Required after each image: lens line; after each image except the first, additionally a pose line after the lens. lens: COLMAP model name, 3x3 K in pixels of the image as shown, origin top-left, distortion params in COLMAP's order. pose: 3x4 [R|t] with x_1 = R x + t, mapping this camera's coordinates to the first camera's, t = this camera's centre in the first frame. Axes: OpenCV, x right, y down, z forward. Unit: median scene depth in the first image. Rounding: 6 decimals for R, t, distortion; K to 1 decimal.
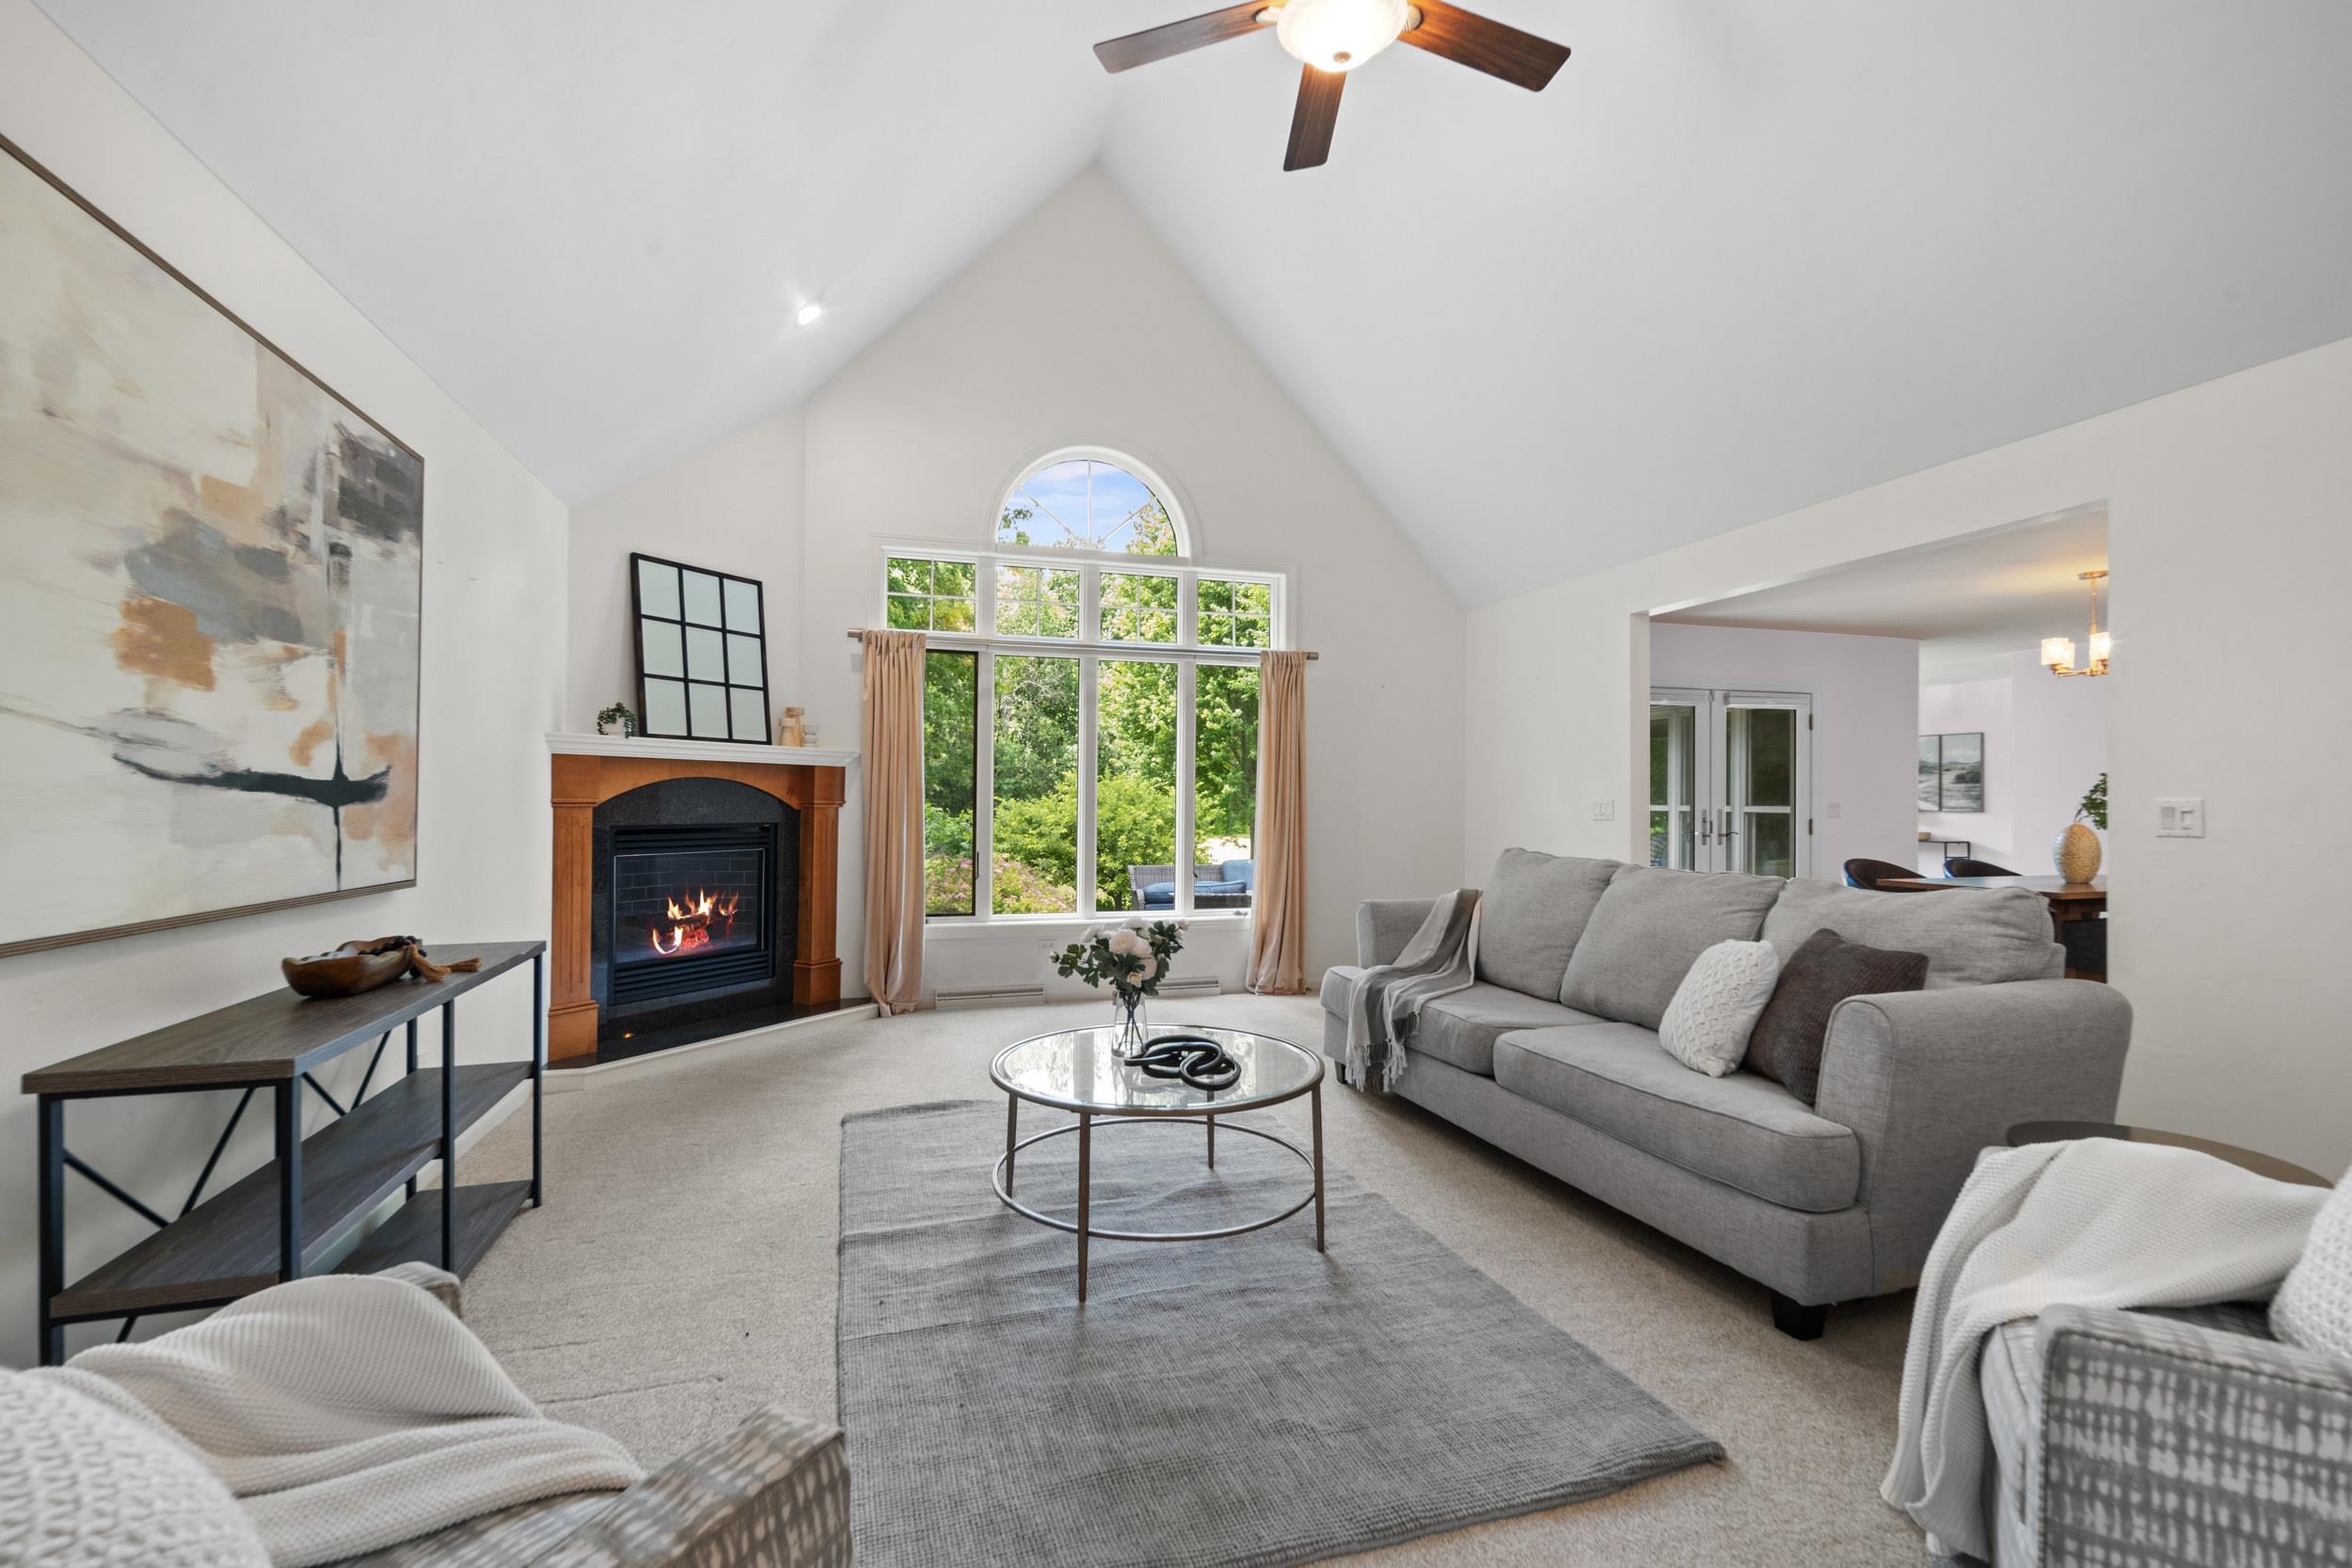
lens RADIAL K [[1042.4, 0, 1168.0], [0, 1042.4, 797.9], [0, 0, 1]] dist [-0.001707, -0.000623]
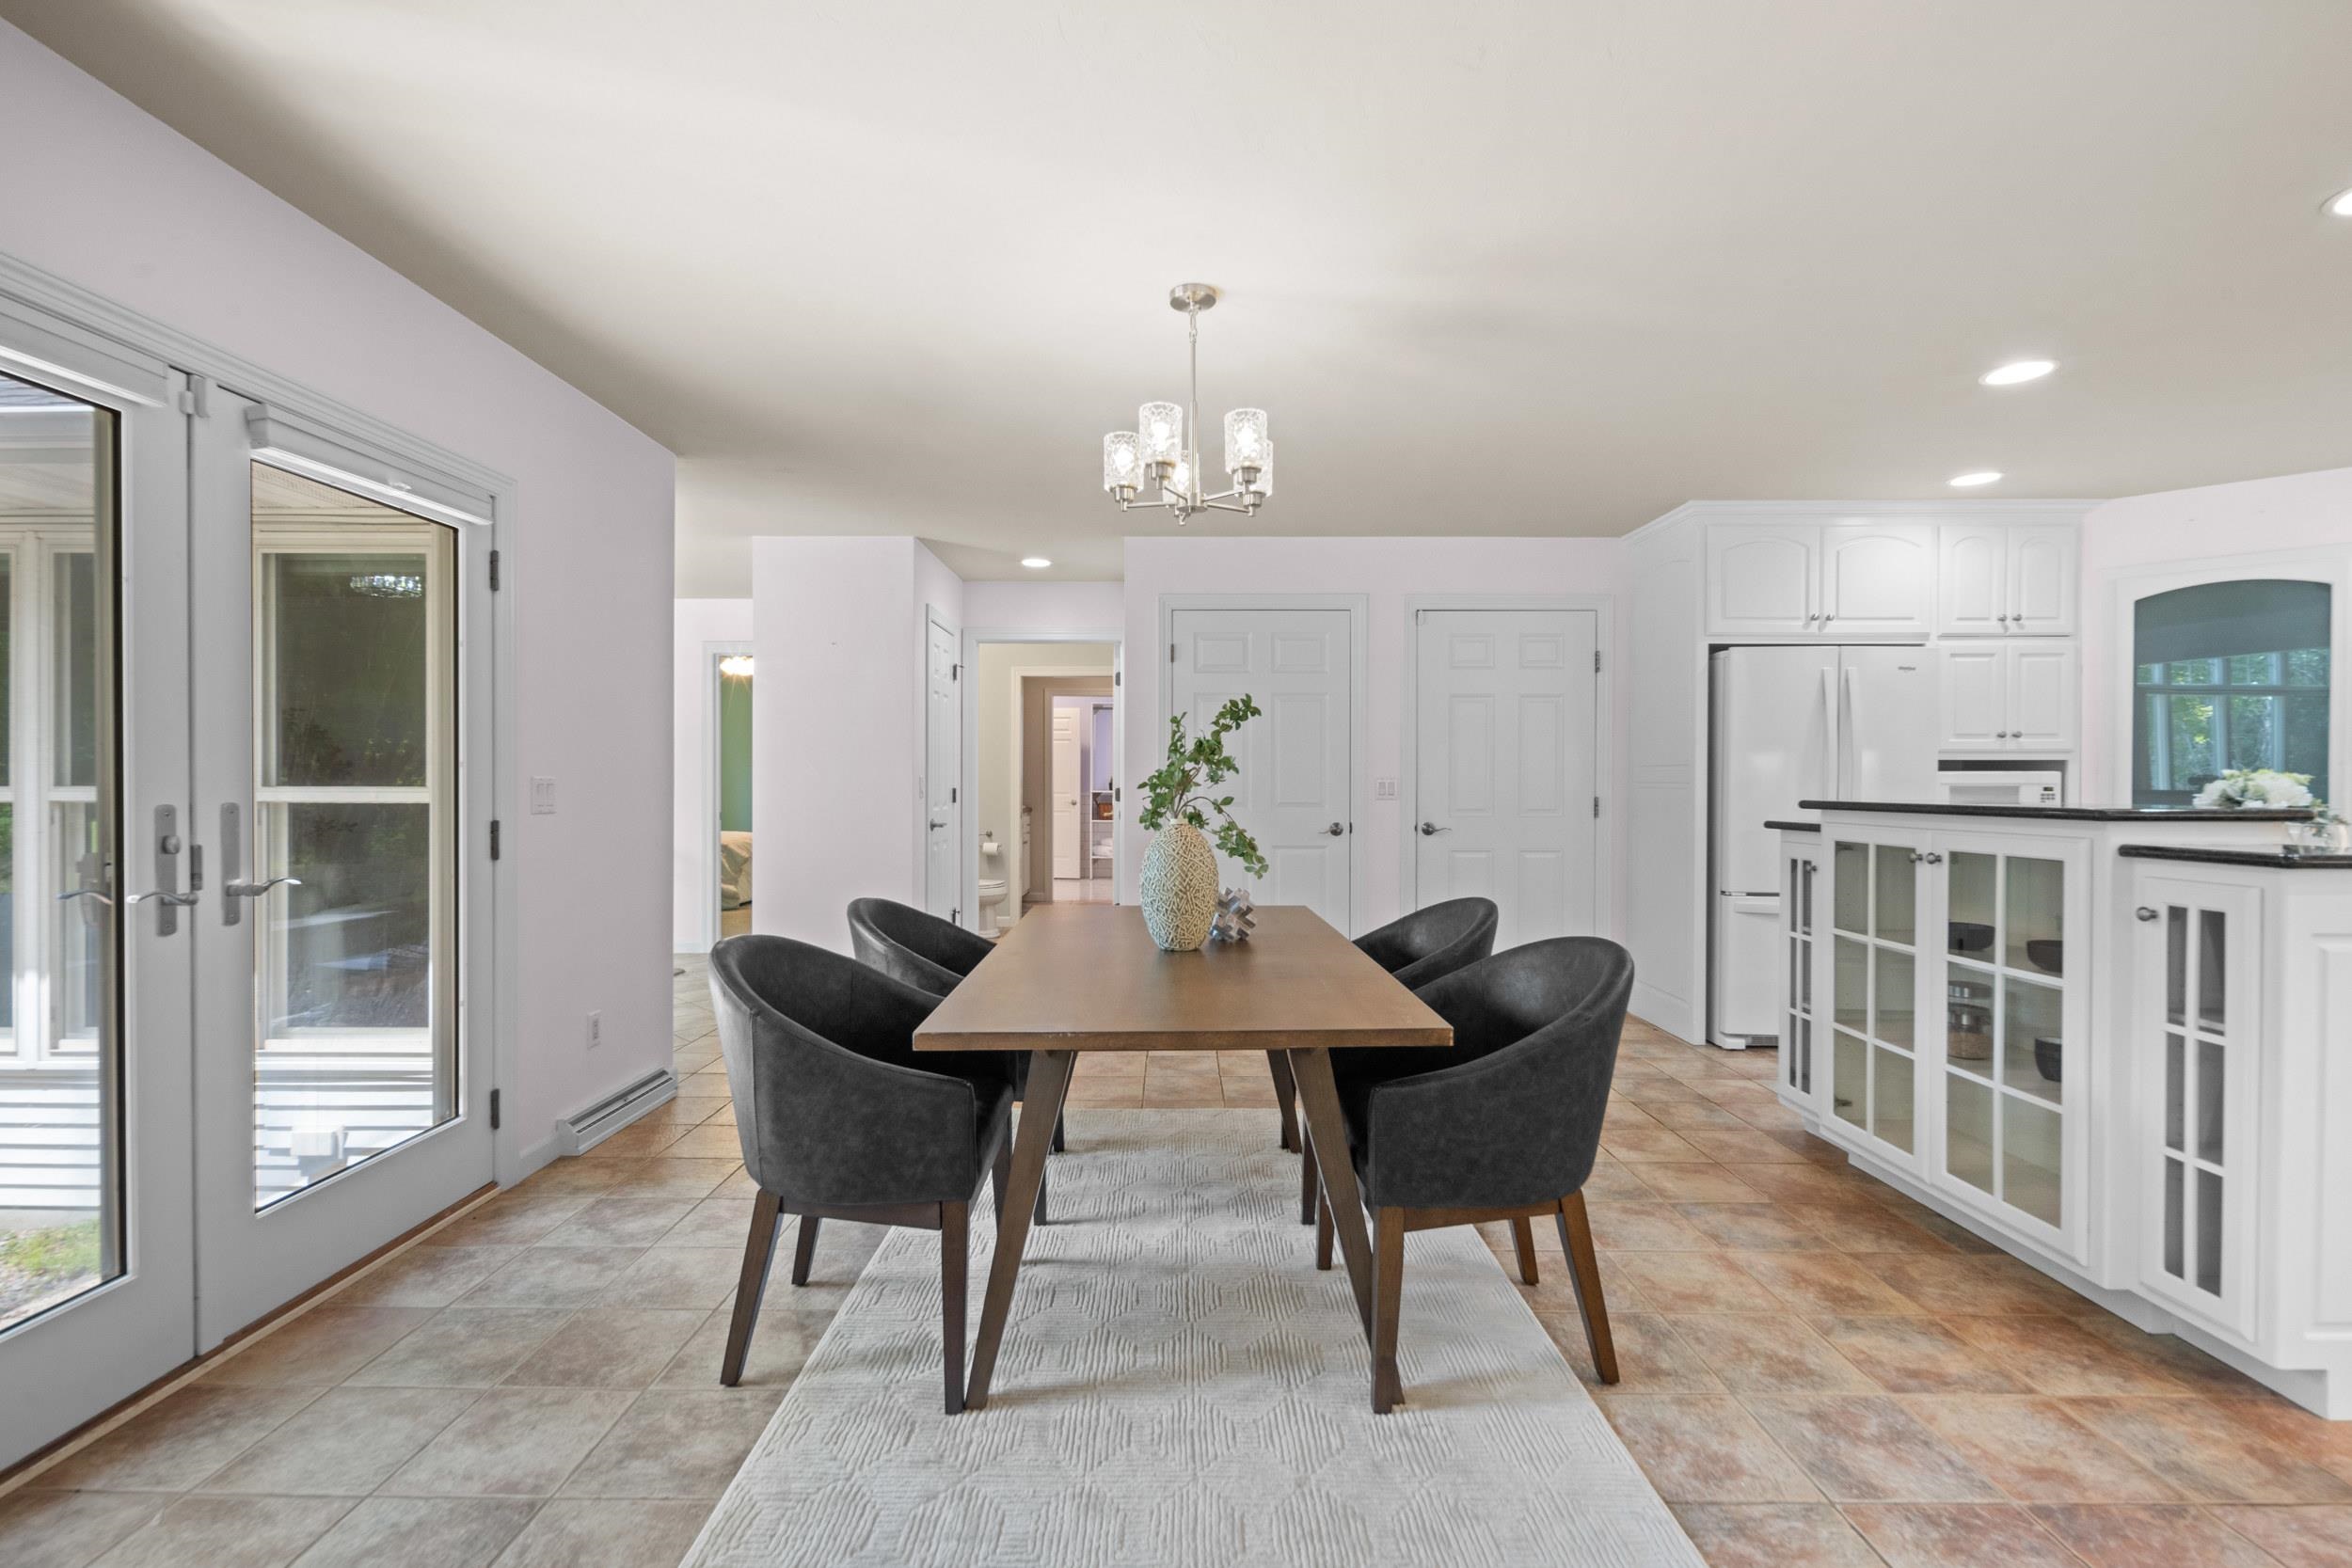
lens RADIAL K [[1042.4, 0, 1166.9], [0, 1042.4, 787.3], [0, 0, 1]] dist [-0.001707, -0.000623]
pose [[0.305417, -0.005490, 0.952203, 0.335089], [-0.001863, 0.999978, 0.006363, 0.004841], [-0.952217, -0.003717, 0.305400, 0.665630]]
